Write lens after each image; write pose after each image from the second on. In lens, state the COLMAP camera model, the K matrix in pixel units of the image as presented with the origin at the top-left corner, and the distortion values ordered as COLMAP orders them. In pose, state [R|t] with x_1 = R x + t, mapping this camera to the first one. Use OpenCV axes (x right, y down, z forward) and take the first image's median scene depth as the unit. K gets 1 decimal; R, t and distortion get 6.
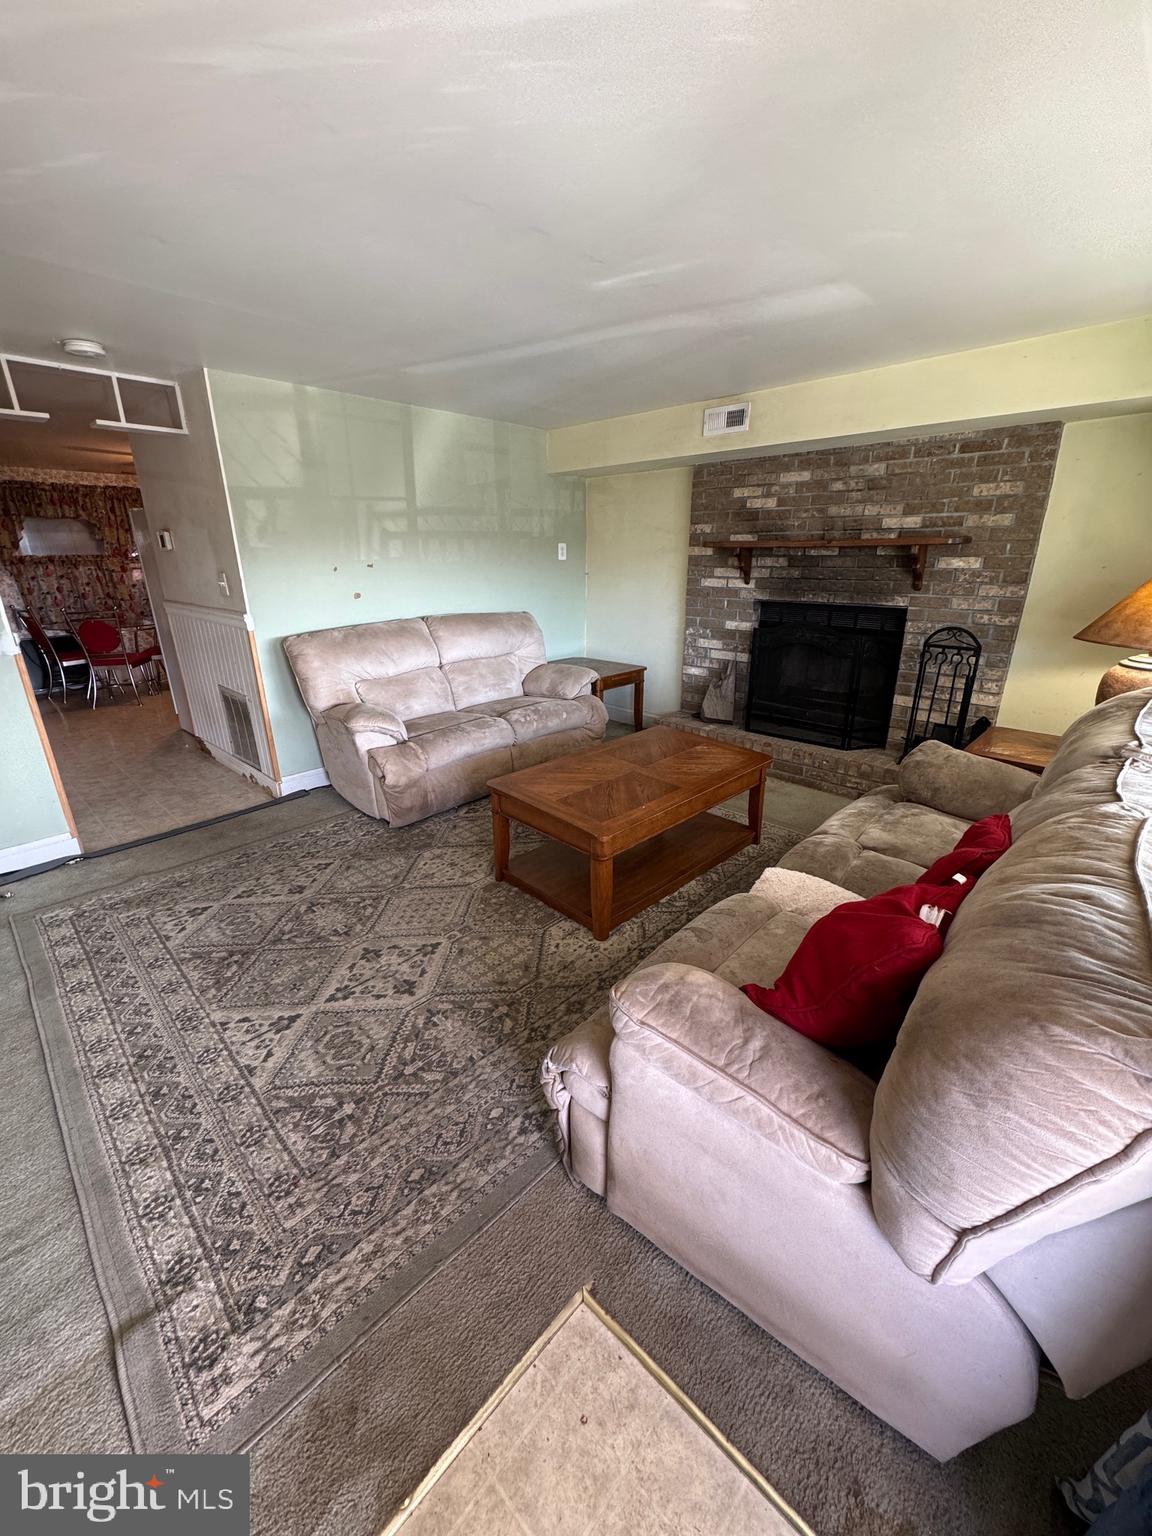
lens RADIAL K [[611.8, 0, 575.6], [0, 611.8, 770.0], [0, 0, 1]] dist [0.001007, 0.000053]
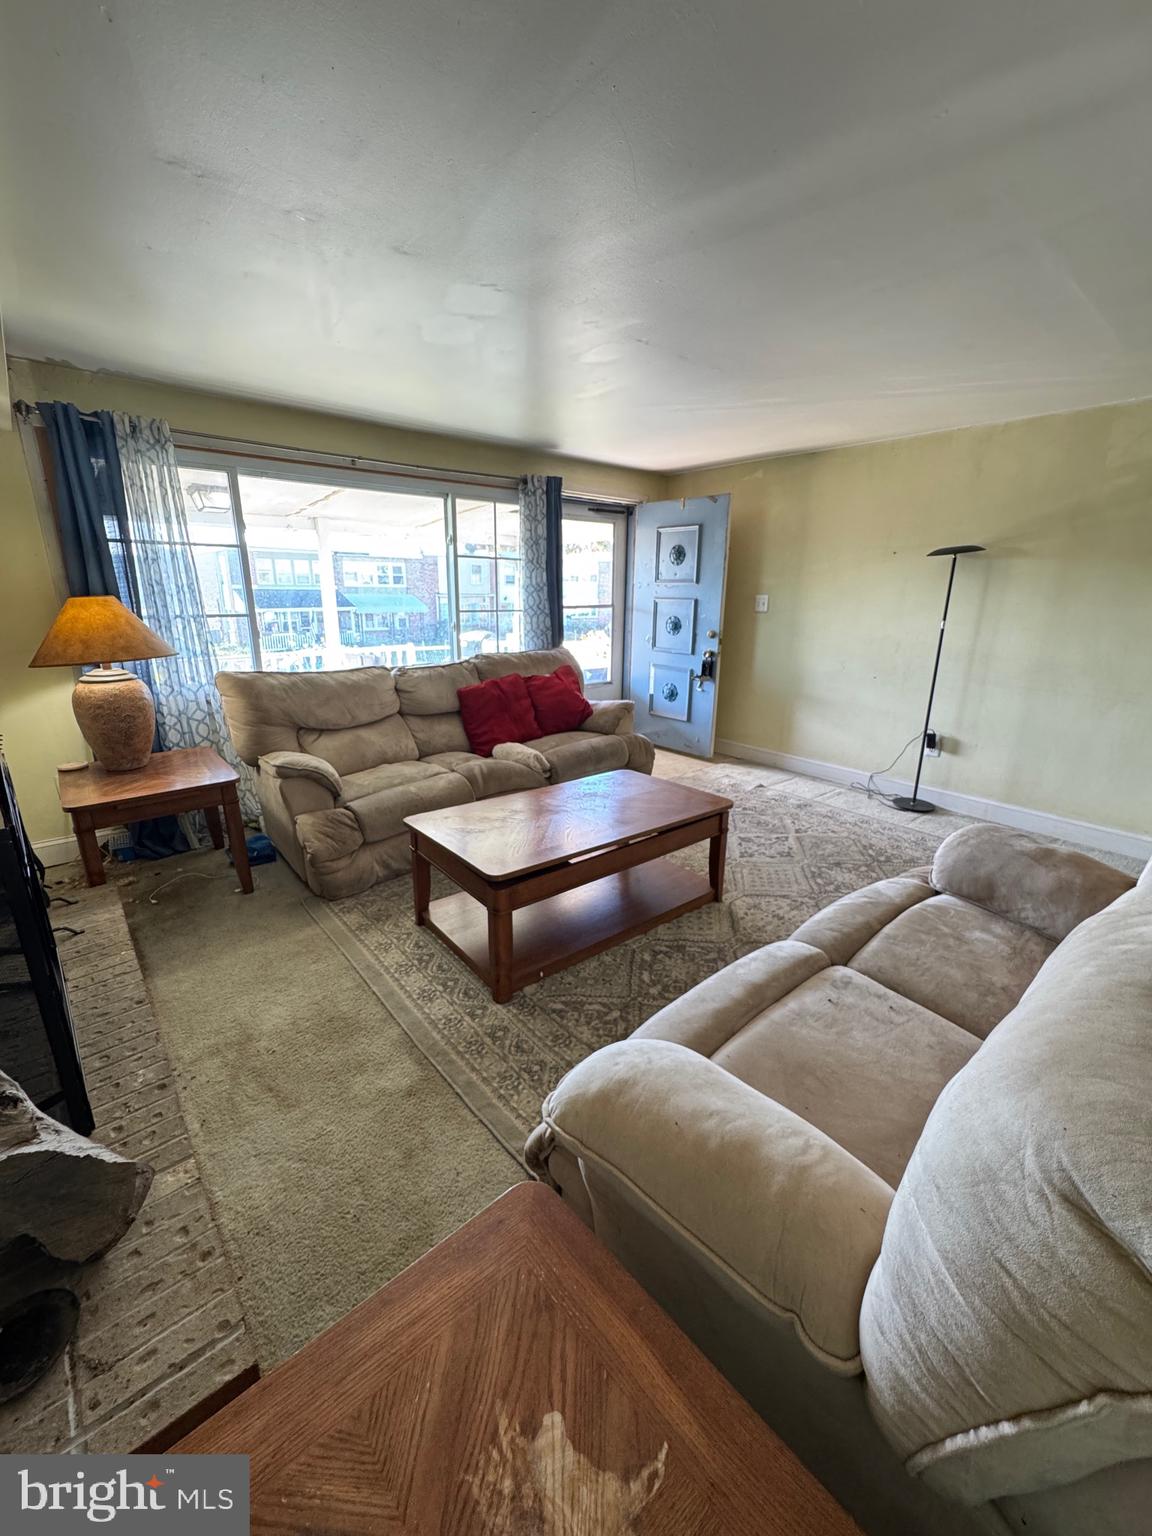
lens RADIAL K [[611.8, 0, 578.8], [0, 611.8, 764.2], [0, 0, 1]] dist [0.001007, 0.000053]
pose [[-0.995028, -0.033607, 0.093755, 0.012766], [0.028152, 0.808057, 0.588431, -0.469101], [-0.095534, 0.588145, -0.803093, 1.334725]]
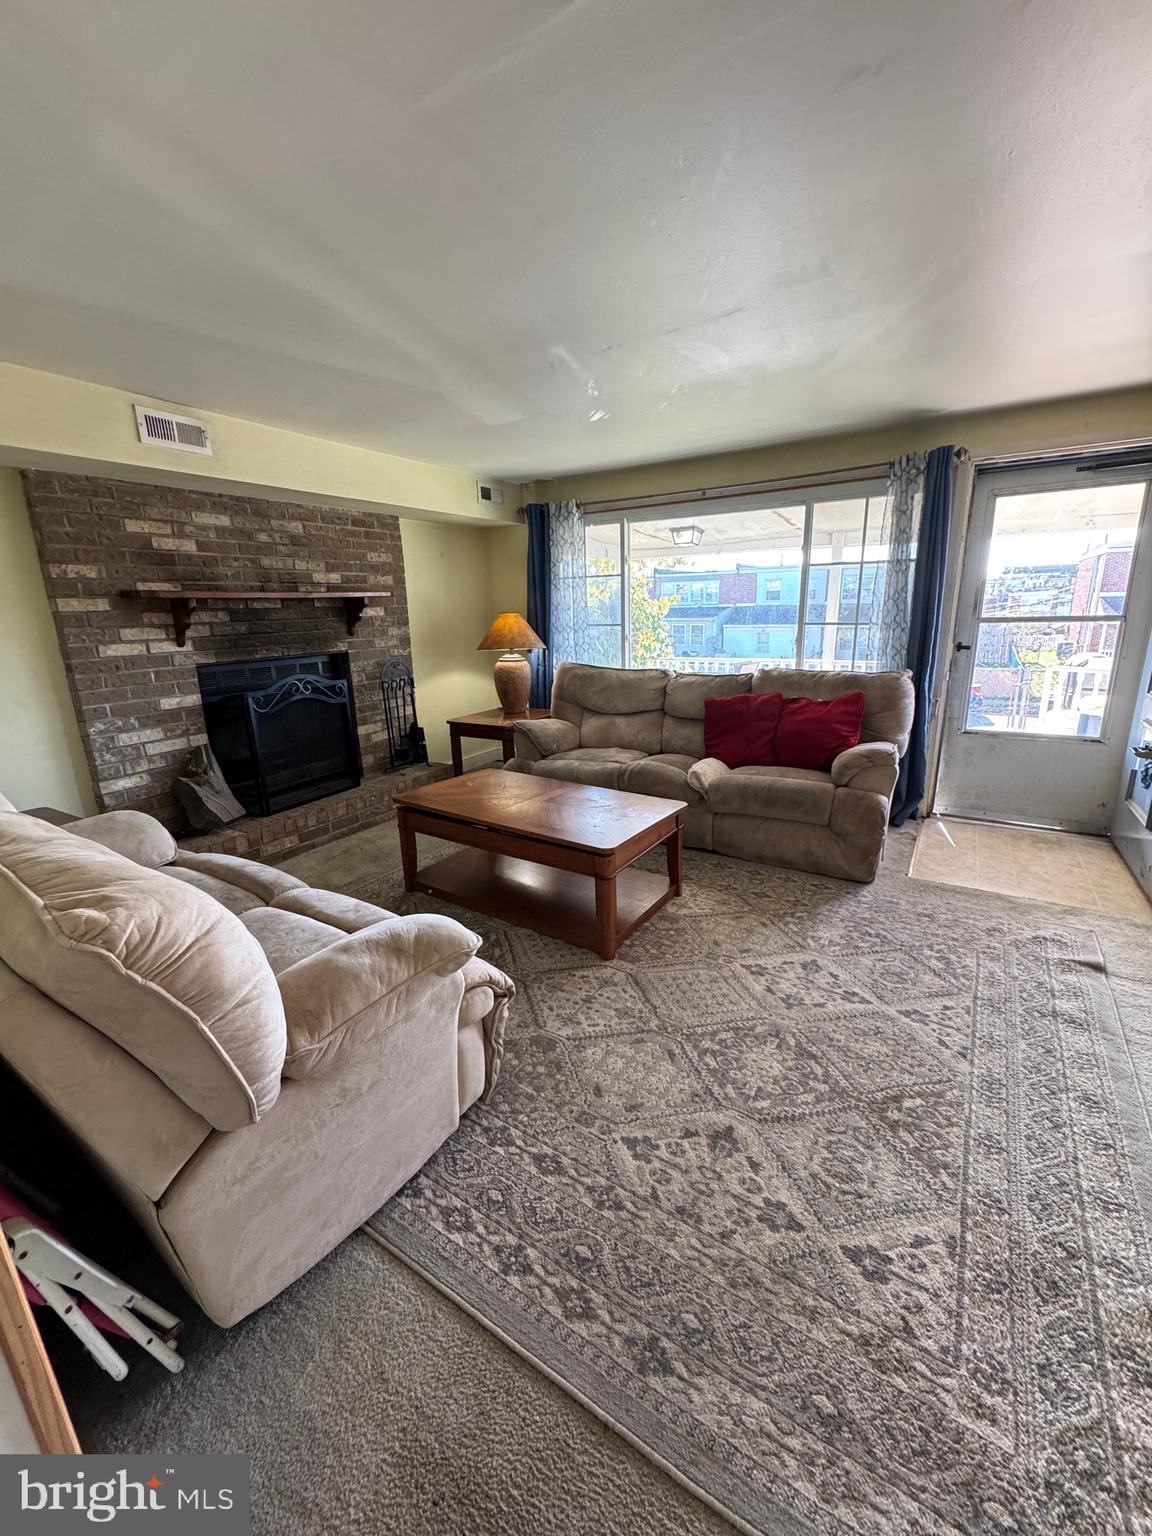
lens RADIAL K [[611.8, 0, 583.6], [0, 611.8, 768.4], [0, 0, 1]] dist [0.001007, 0.000053]
pose [[-0.206732, -0.240495, 0.948380, -0.682680], [0.357341, 0.883796, 0.302012, -0.258635], [-0.910807, 0.401331, -0.096770, 0.794120]]
